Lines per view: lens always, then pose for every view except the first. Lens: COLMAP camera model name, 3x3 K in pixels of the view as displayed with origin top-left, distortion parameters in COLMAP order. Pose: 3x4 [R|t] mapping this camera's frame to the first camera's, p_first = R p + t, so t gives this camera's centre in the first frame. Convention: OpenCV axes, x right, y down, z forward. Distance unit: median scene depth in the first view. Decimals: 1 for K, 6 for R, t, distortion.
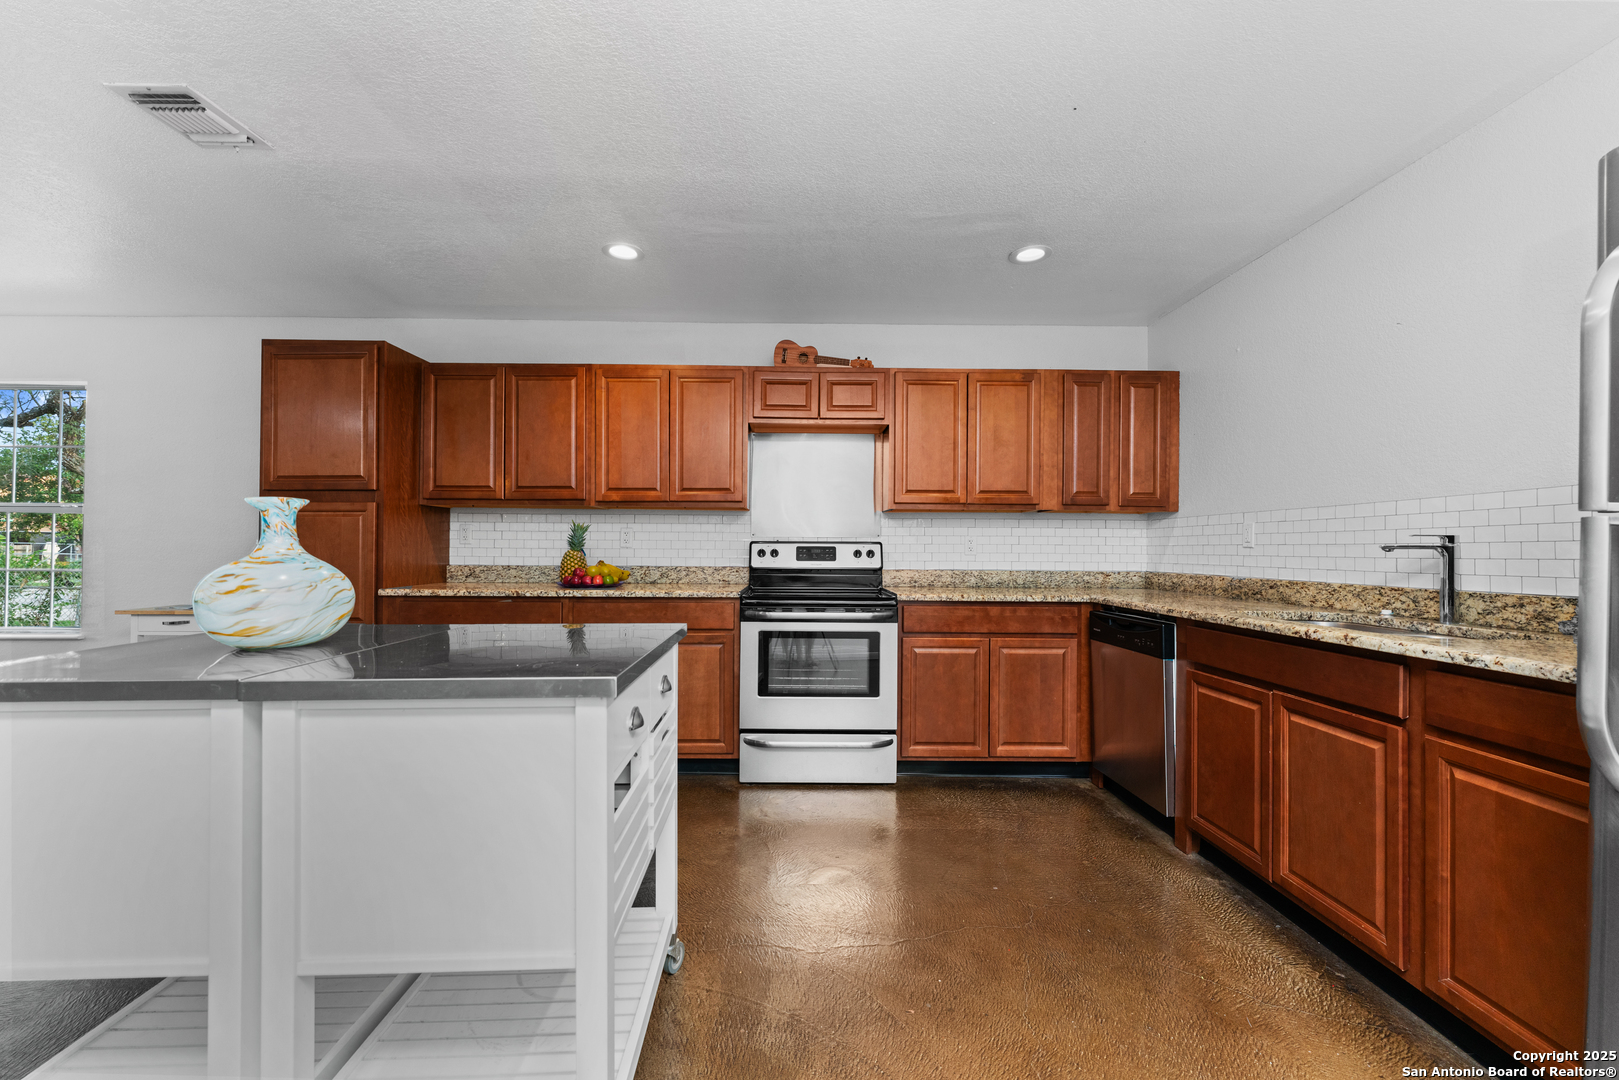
lens RADIAL K [[648.0, 0, 803.2], [0, 648.0, 545.3], [0, 0, 1]] dist [-0.001291, -0.000079]
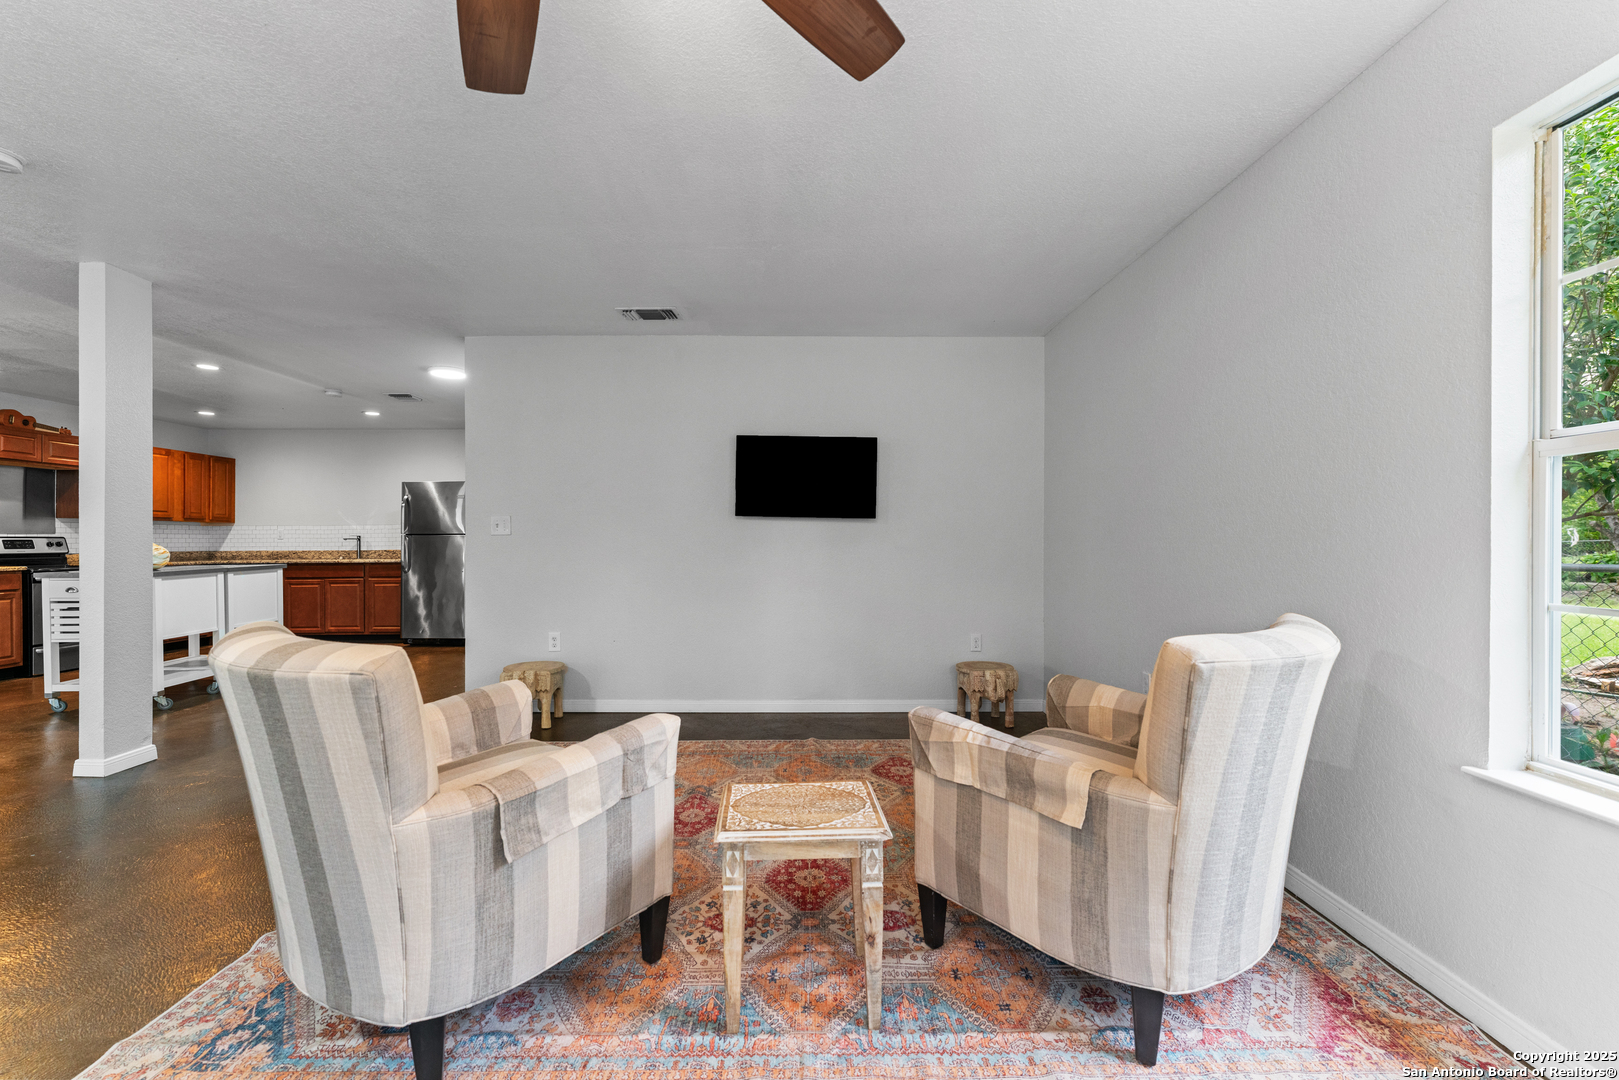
lens RADIAL K [[648.0, 0, 805.2], [0, 648.0, 541.1], [0, 0, 1]] dist [-0.001291, -0.000079]
pose [[0.017389, -0.008465, 0.999813, -1.577733], [-0.001214, 0.999963, 0.008487, -0.011050], [-0.999848, -0.001361, 0.017378, -0.966469]]
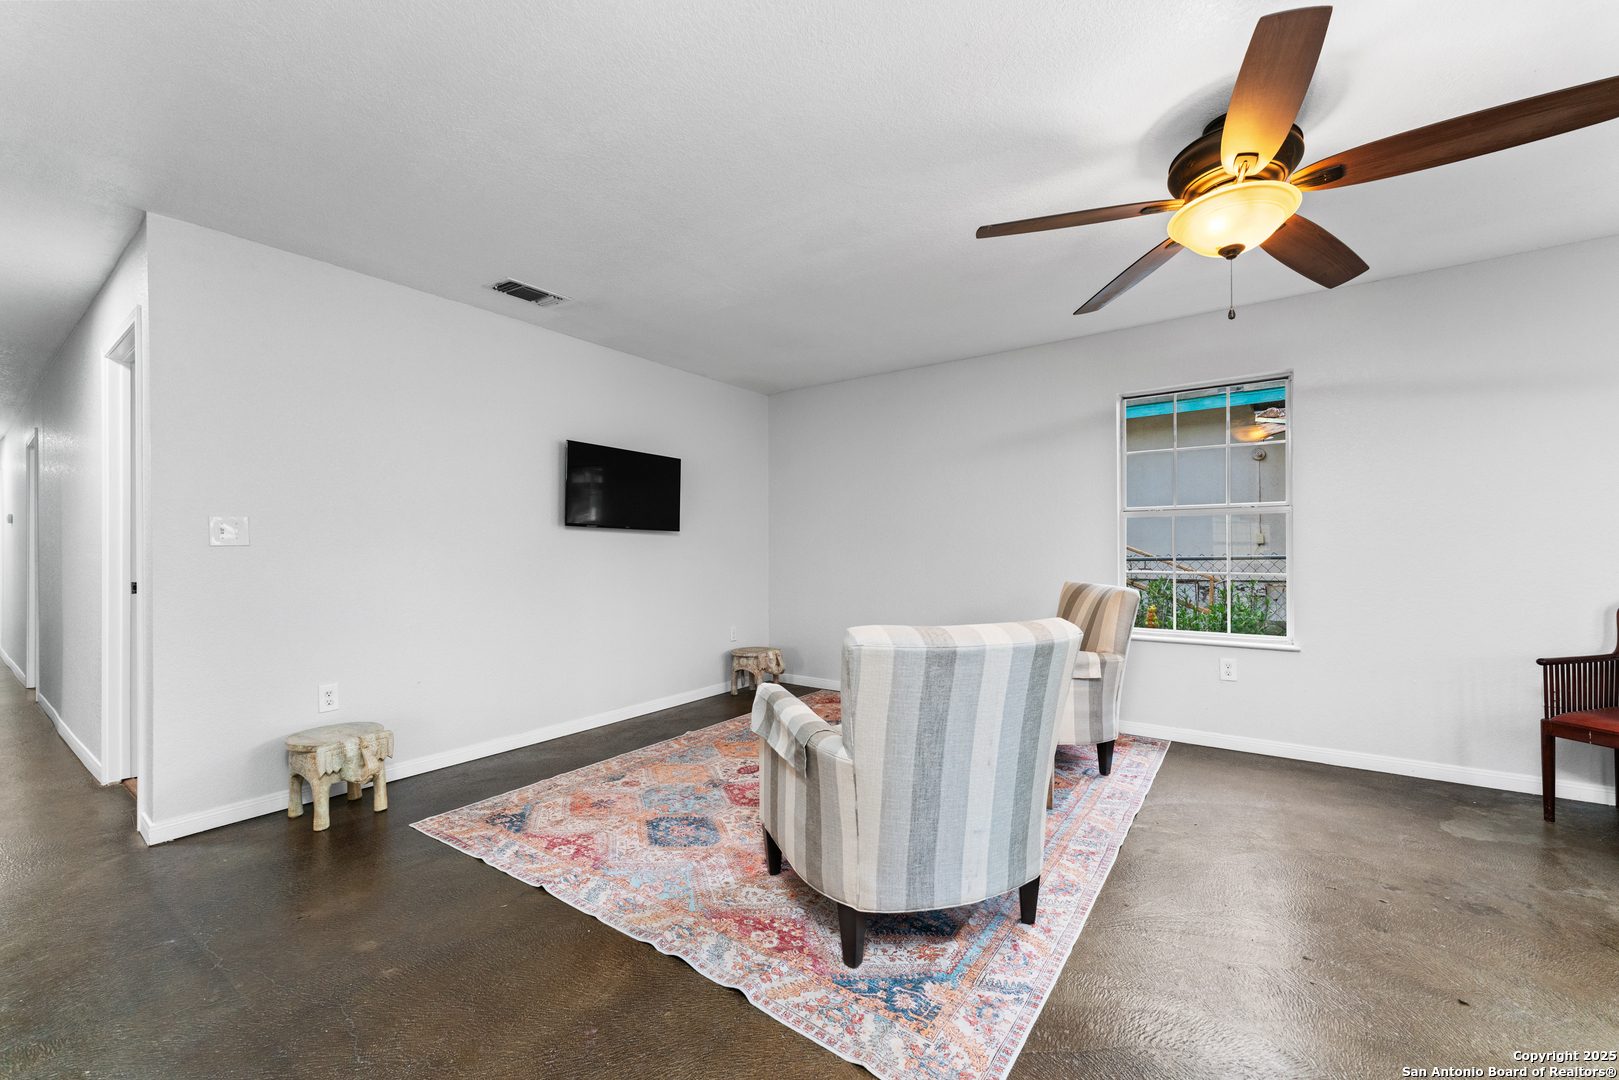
lens RADIAL K [[648.0, 0, 805.8], [0, 648.0, 548.4], [0, 0, 1]] dist [-0.001291, -0.000079]
pose [[-0.797010, -0.000439, 0.603965, -1.393169], [0.000994, 0.999997, 0.002039, -0.009835], [-0.603965, 0.002226, -0.797008, -0.182503]]
